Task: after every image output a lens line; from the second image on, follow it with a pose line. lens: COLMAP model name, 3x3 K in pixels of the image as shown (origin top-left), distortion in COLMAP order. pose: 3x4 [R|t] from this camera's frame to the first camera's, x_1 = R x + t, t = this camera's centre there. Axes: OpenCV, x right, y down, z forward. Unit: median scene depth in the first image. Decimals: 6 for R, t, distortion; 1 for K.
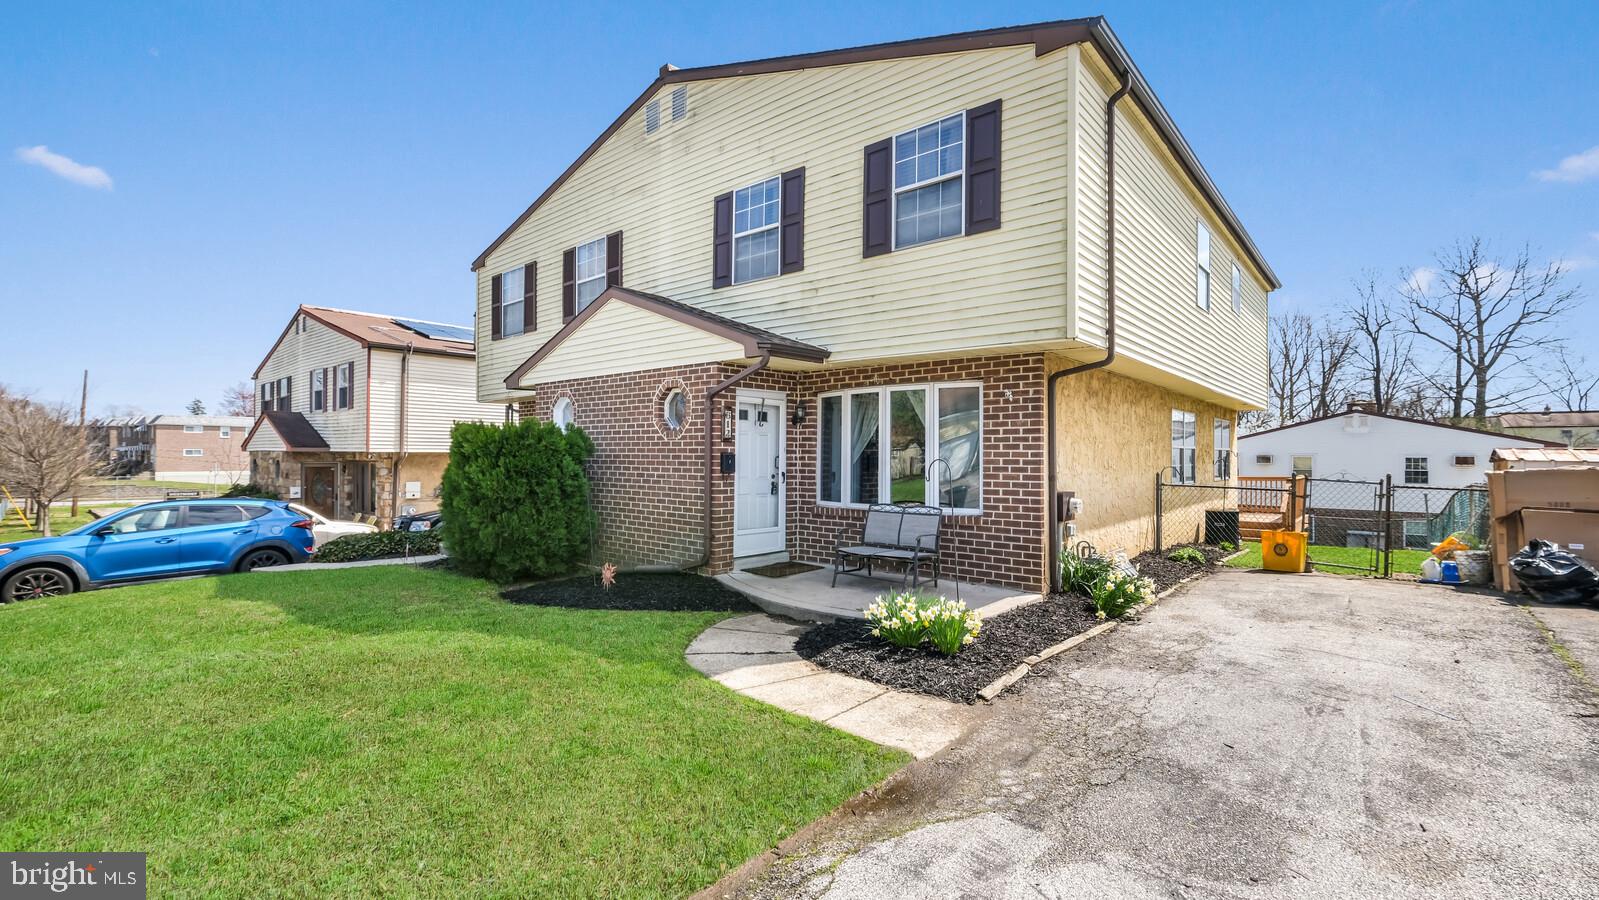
lens RADIAL K [[701.6, 0, 795.6], [0, 701.6, 442.0], [0, 0, 1]] dist [0.007456, -0.001851]
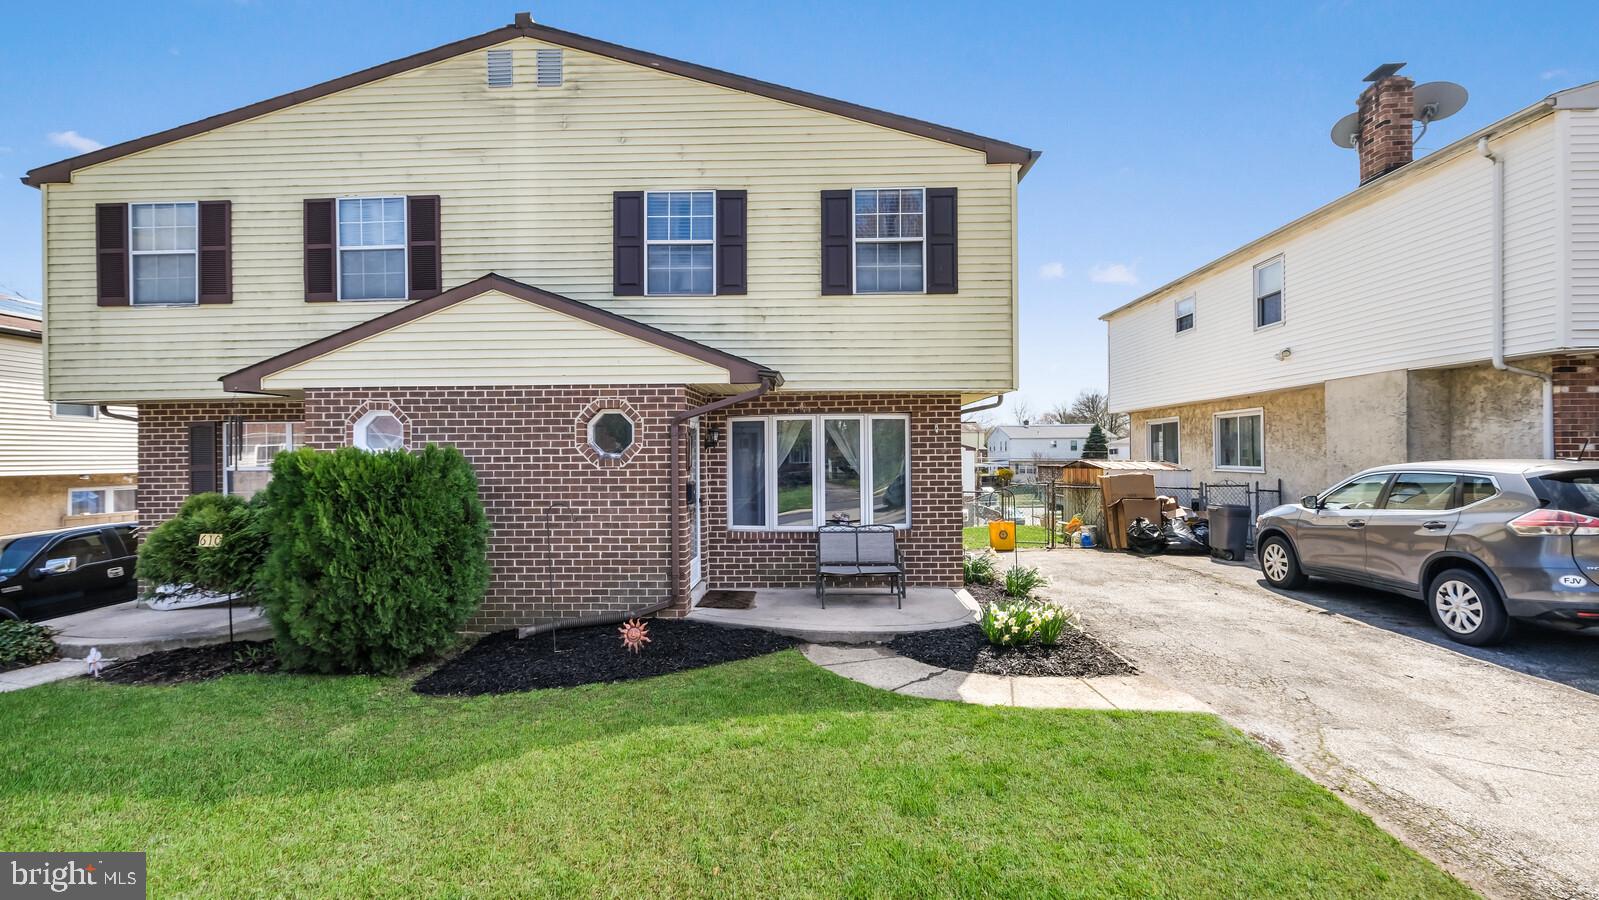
lens RADIAL K [[701.6, 0, 800.9], [0, 701.6, 441.3], [0, 0, 1]] dist [0.007456, -0.001851]
pose [[0.771432, 0.000966, 0.636311, -0.560336], [-0.000060, 0.999999, -0.001445, -0.036344], [-0.636312, 0.001077, 0.771431, 0.186800]]
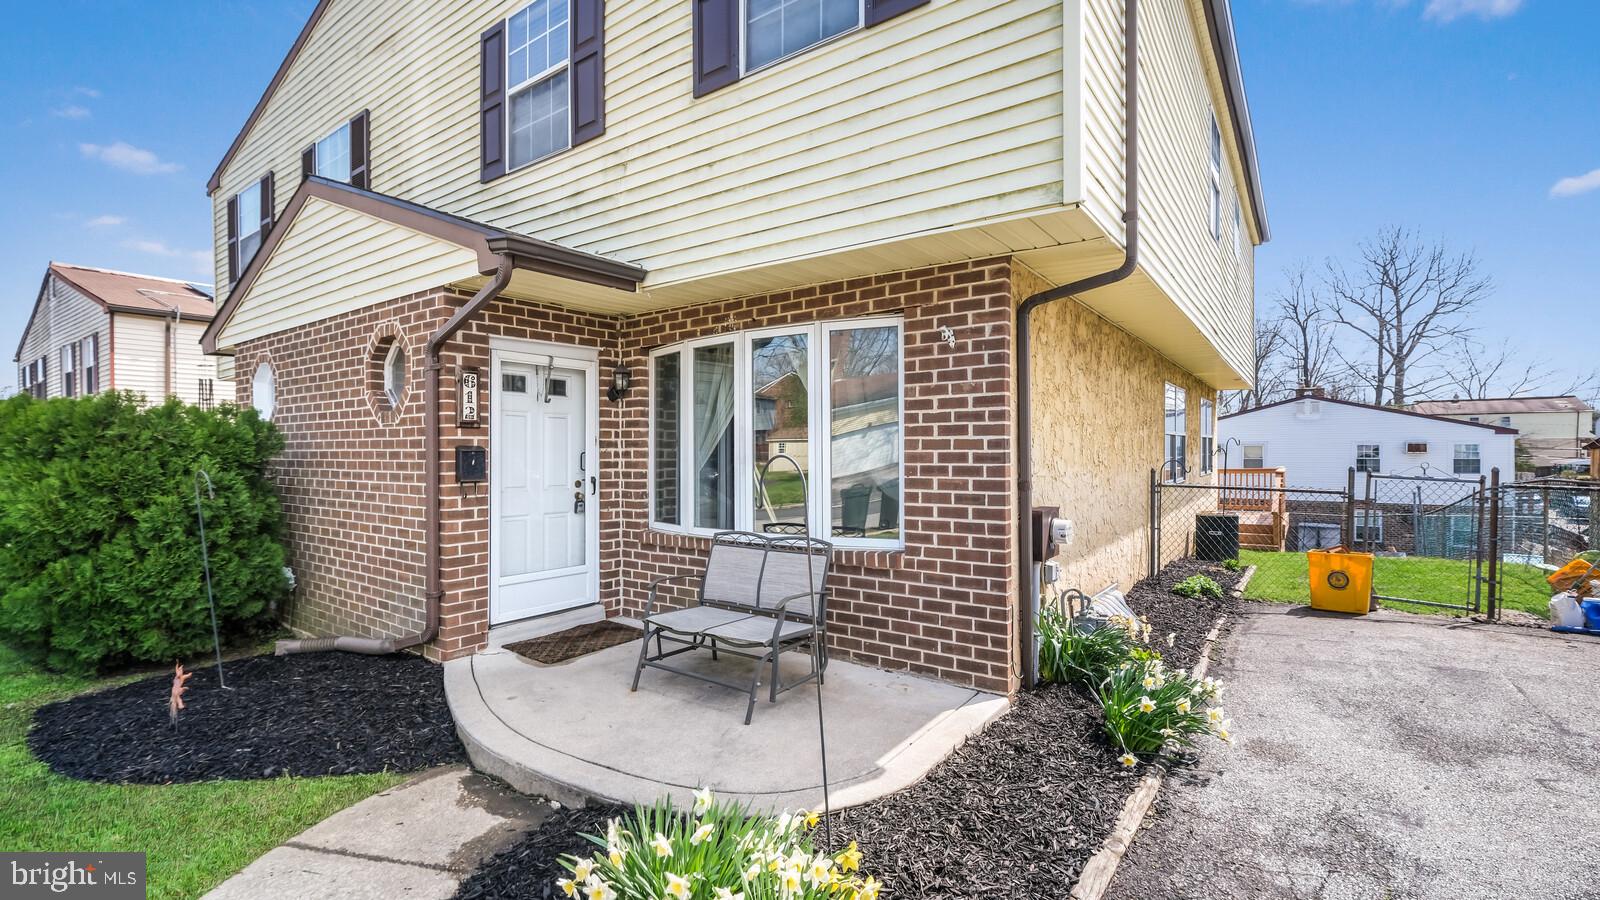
lens RADIAL K [[702.1, 0, 796.4], [0, 702.1, 452.7], [0, 0, 1]] dist [0.007456, -0.001851]
pose [[0.996595, -0.011218, 0.081691, 0.119521], [0.009326, 0.999680, 0.023513, 0.009093], [-0.081929, -0.022671, 0.996380, 0.394409]]
